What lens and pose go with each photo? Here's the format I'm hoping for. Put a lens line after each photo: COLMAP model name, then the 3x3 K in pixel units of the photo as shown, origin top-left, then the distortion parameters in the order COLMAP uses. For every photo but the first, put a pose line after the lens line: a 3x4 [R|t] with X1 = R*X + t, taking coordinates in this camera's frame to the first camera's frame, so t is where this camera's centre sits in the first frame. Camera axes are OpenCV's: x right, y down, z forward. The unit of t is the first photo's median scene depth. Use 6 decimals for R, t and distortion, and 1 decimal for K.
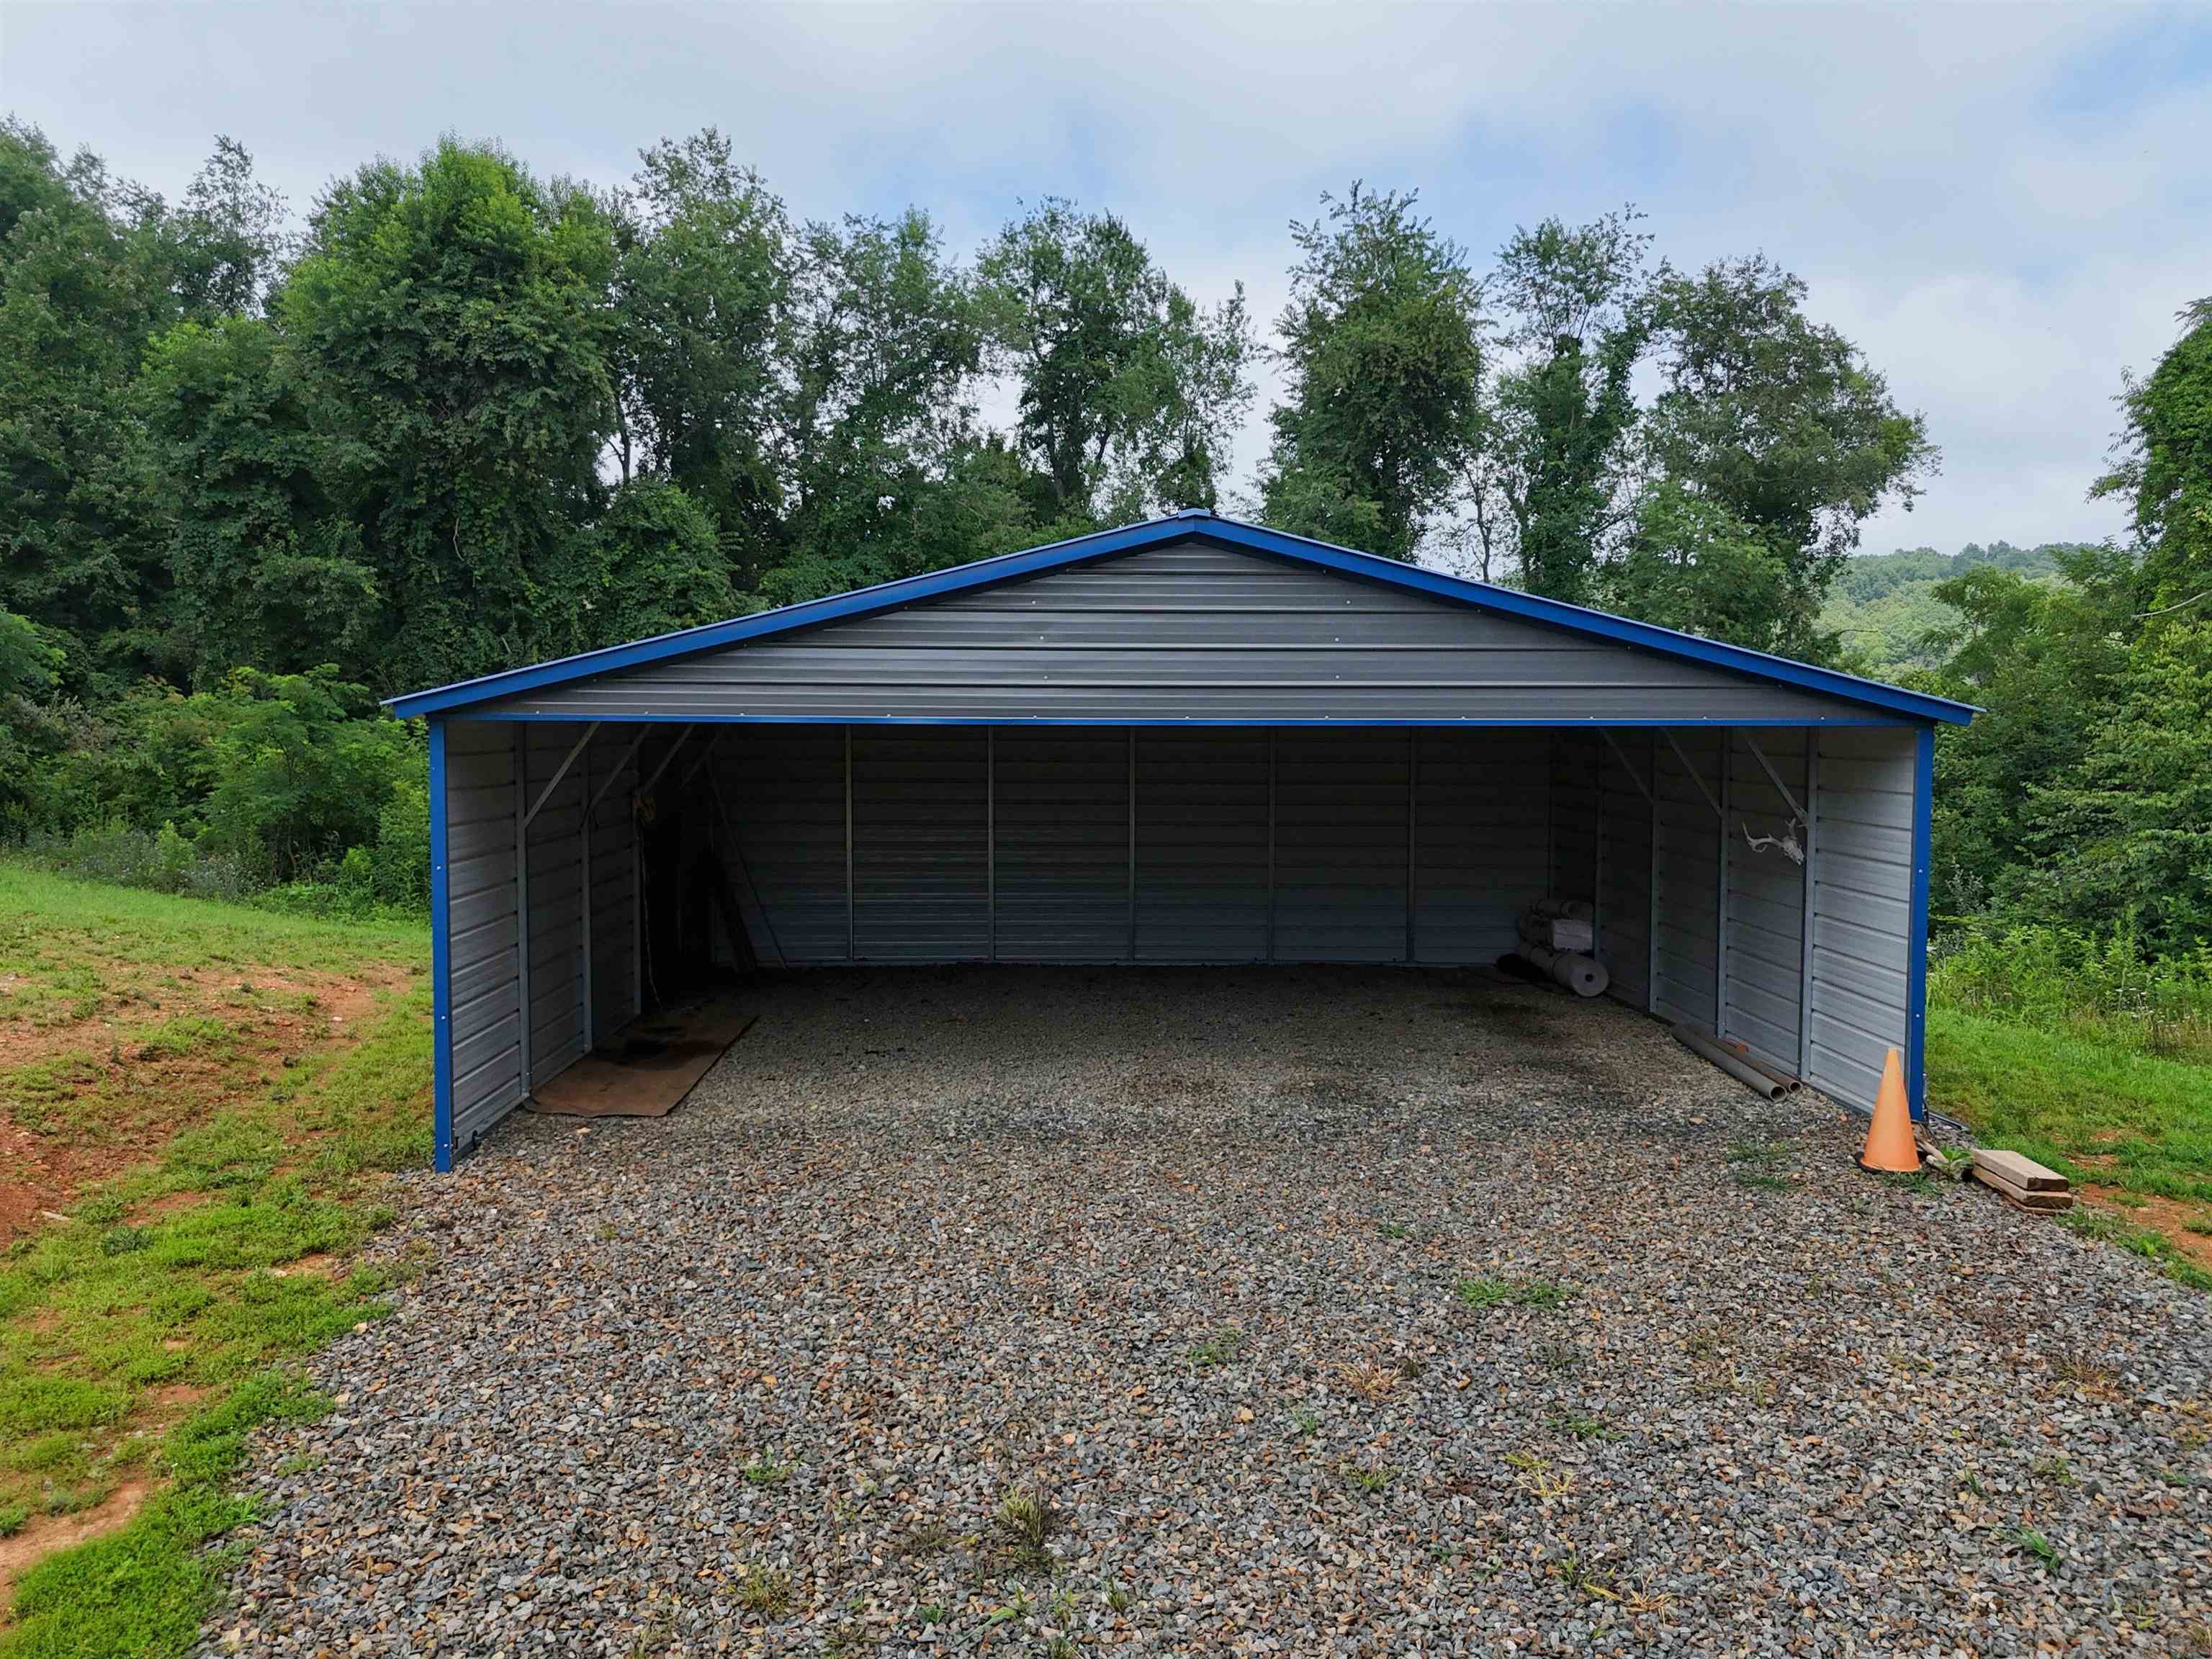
lens RADIAL K [[1632.5, 0, 1112.9], [0, 1632.5, 826.8], [0, 0, 1]] dist [0.065650, -0.067187]
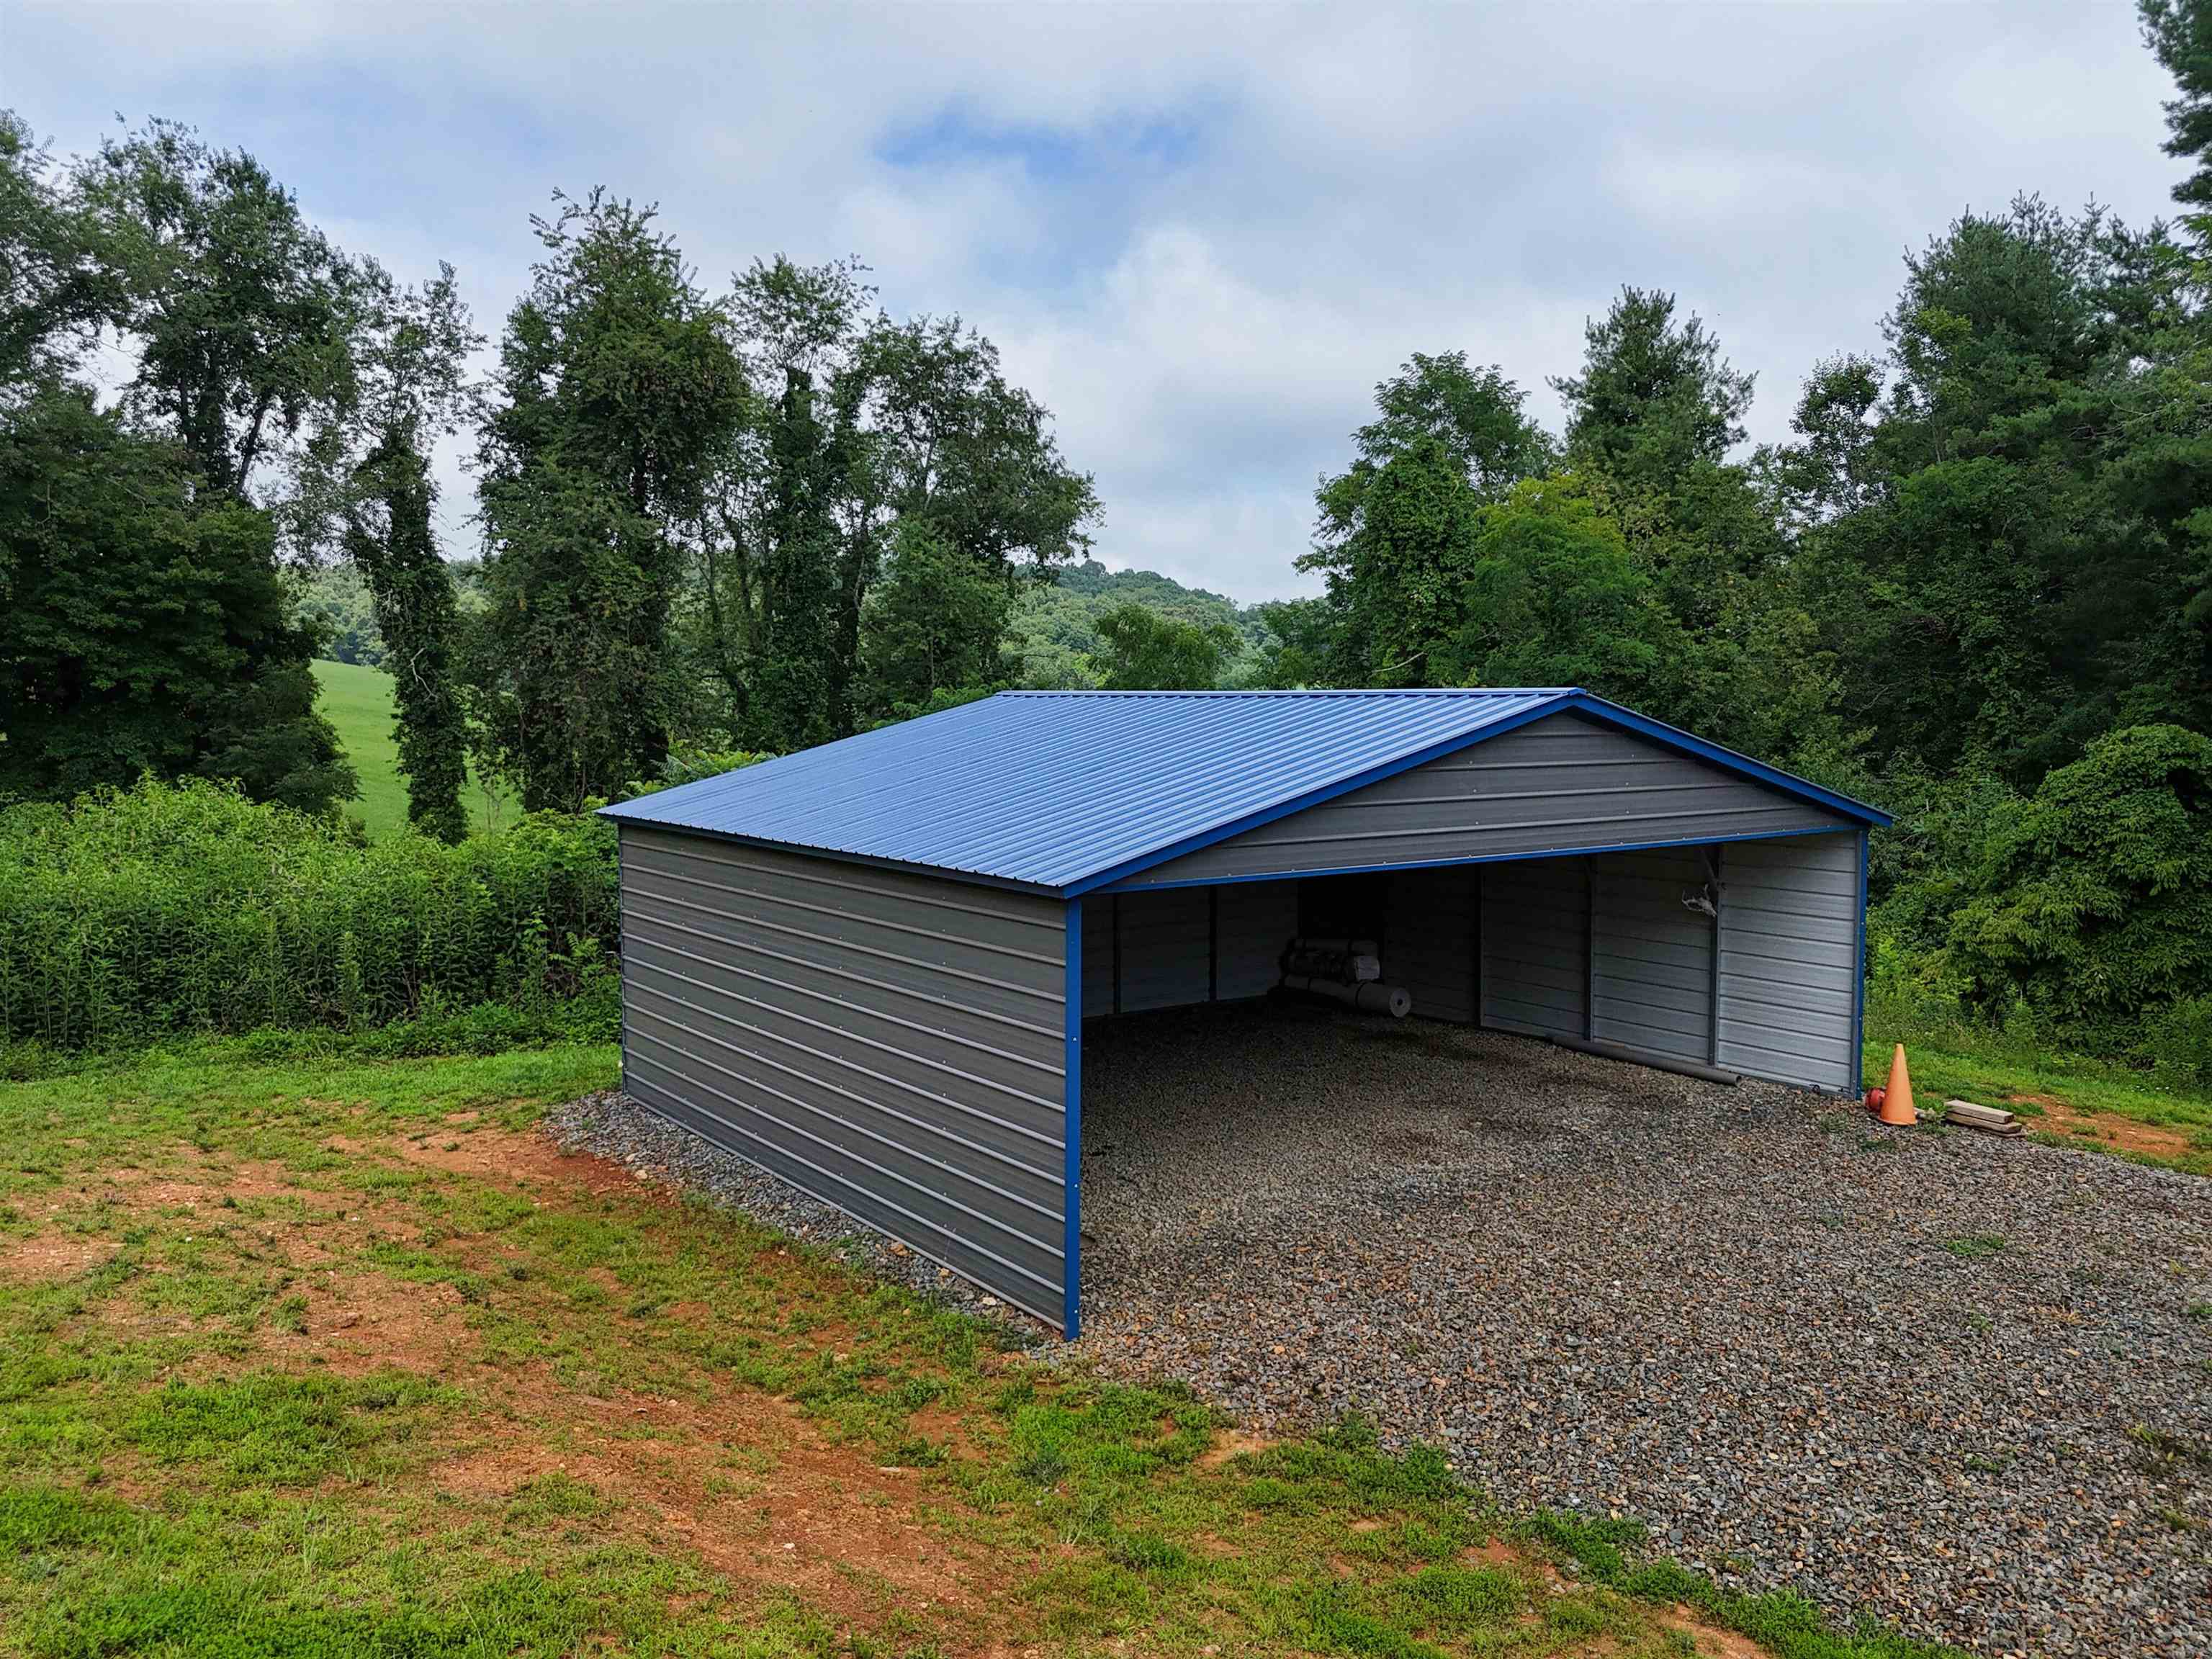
lens RADIAL K [[1632.5, 0, 1112.9], [0, 1632.5, 826.8], [0, 0, 1]] dist [0.065650, -0.067187]
pose [[0.817063, -0.047804, 0.574563, -0.177989], [0.041571, 0.998848, 0.023989, -0.024082], [-0.575048, 0.004285, 0.818109, 0.029365]]
